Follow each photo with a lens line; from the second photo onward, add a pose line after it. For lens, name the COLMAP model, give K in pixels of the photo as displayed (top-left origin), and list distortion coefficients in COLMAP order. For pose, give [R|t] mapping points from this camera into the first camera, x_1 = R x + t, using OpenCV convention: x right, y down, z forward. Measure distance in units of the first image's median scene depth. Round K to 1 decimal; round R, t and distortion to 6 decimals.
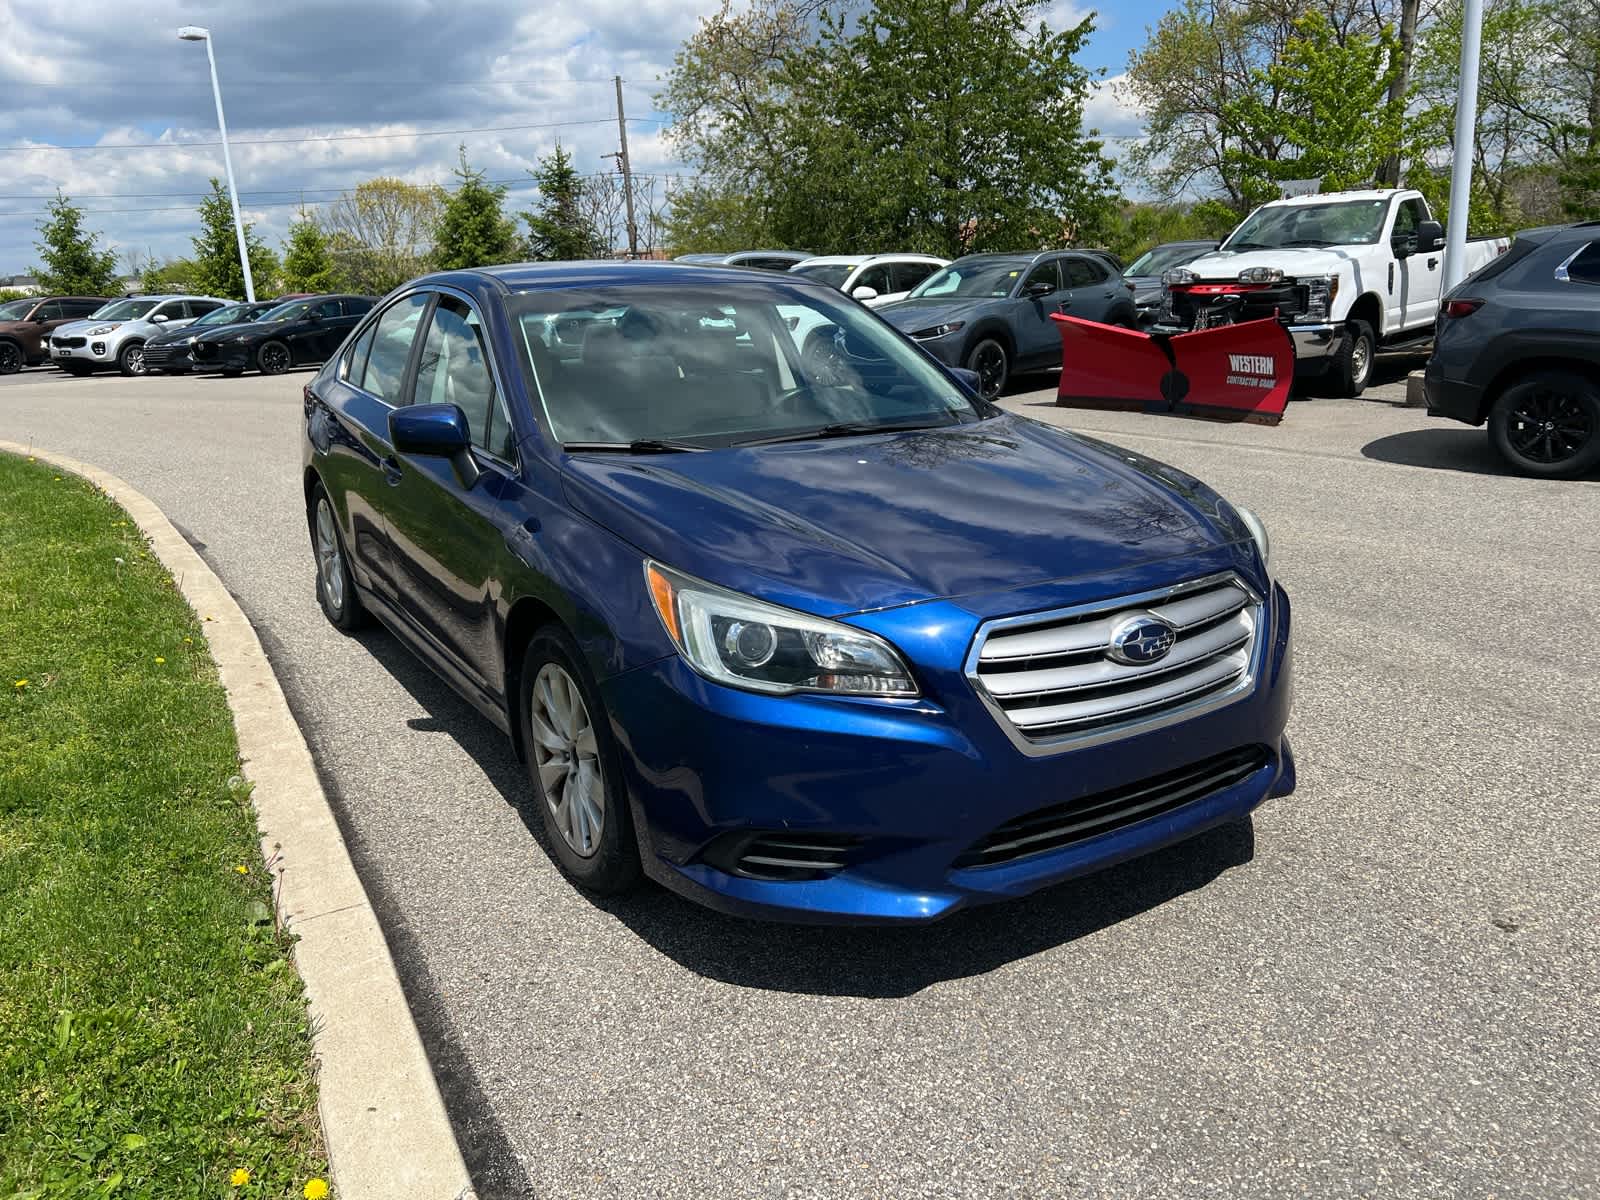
lens RADIAL K [[1203.9, 0, 804.8], [0, 1203.9, 595.0], [0, 0, 1]] dist [0.038535, -0.035532]
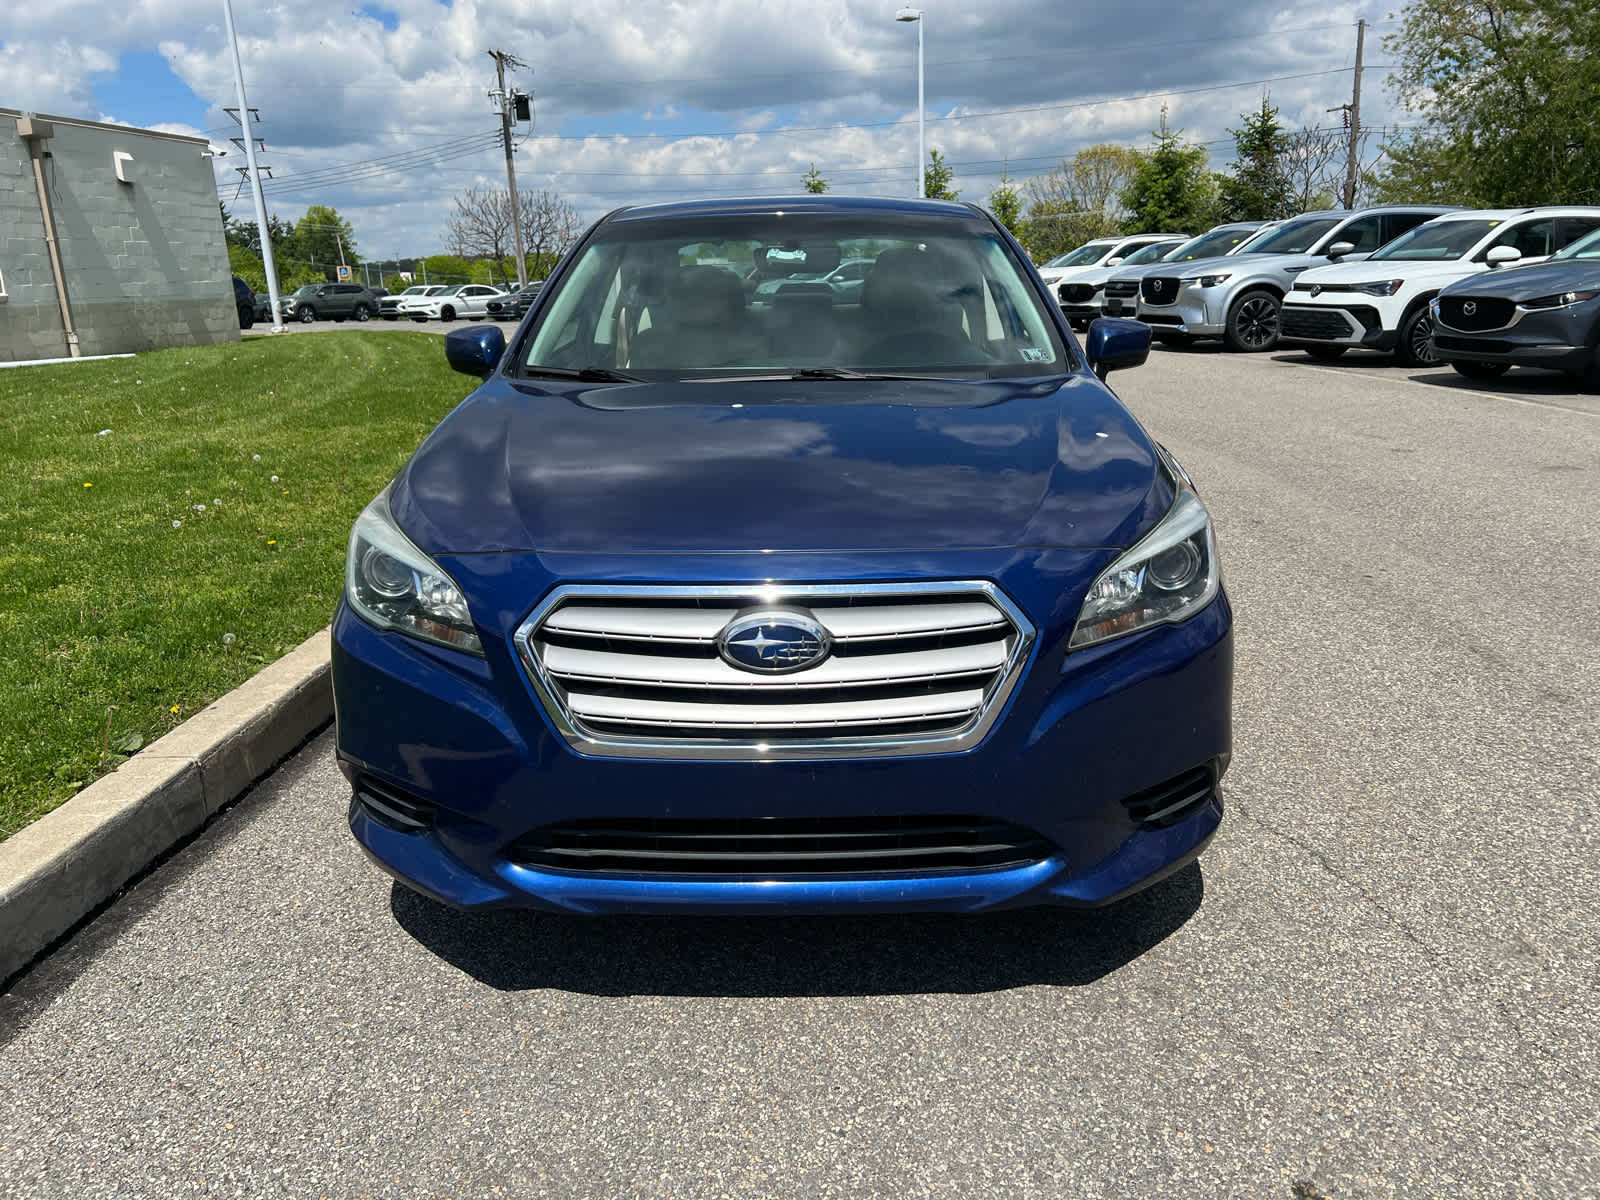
lens RADIAL K [[1203.9, 0, 803.3], [0, 1203.9, 596.0], [0, 0, 1]] dist [0.038535, -0.035532]
pose [[0.847857, 0.156121, -0.506721, 0.064645], [-0.142902, 0.987589, 0.065170, -0.004384], [0.510606, 0.017157, 0.859644, 0.032044]]
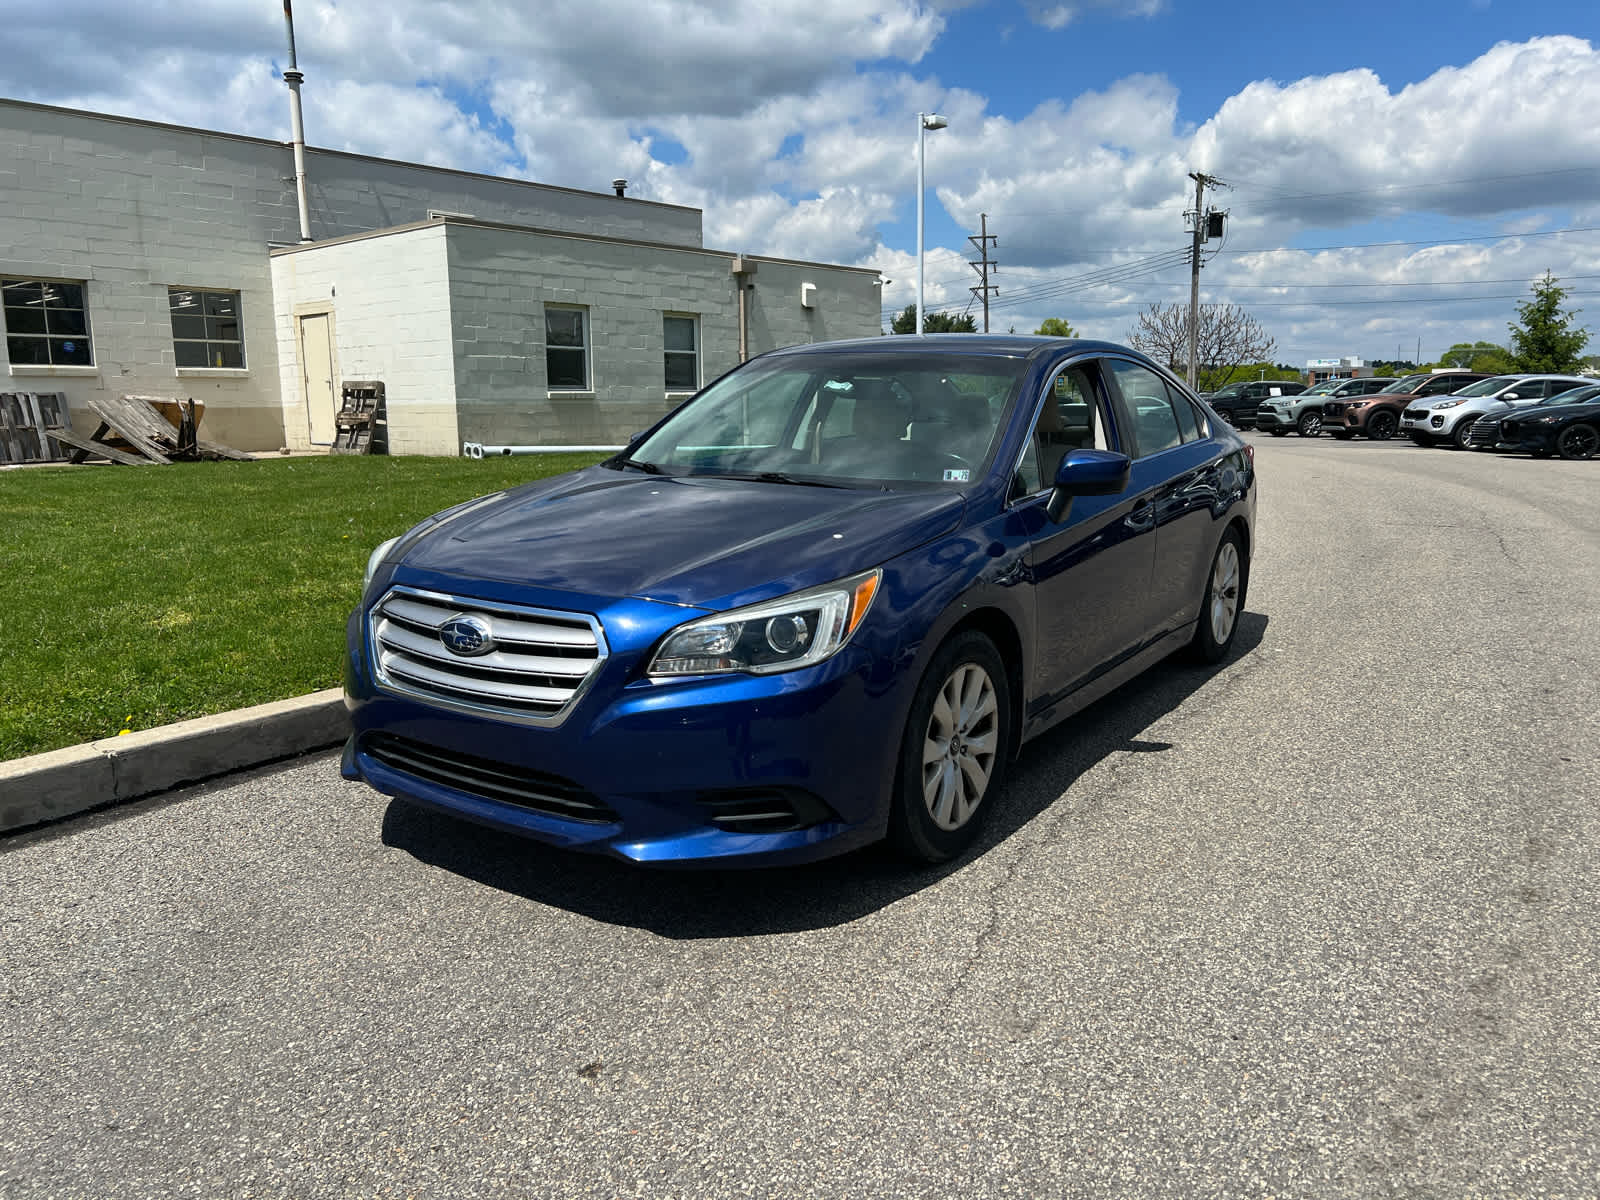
lens RADIAL K [[1203.9, 0, 804.5], [0, 1203.9, 601.8], [0, 0, 1]] dist [0.038535, -0.035532]
pose [[0.428218, 0.199587, -0.881359, 0.139562], [-0.249384, 0.963532, 0.097029, -0.018550], [0.868583, 0.178247, 0.462376, 0.068891]]
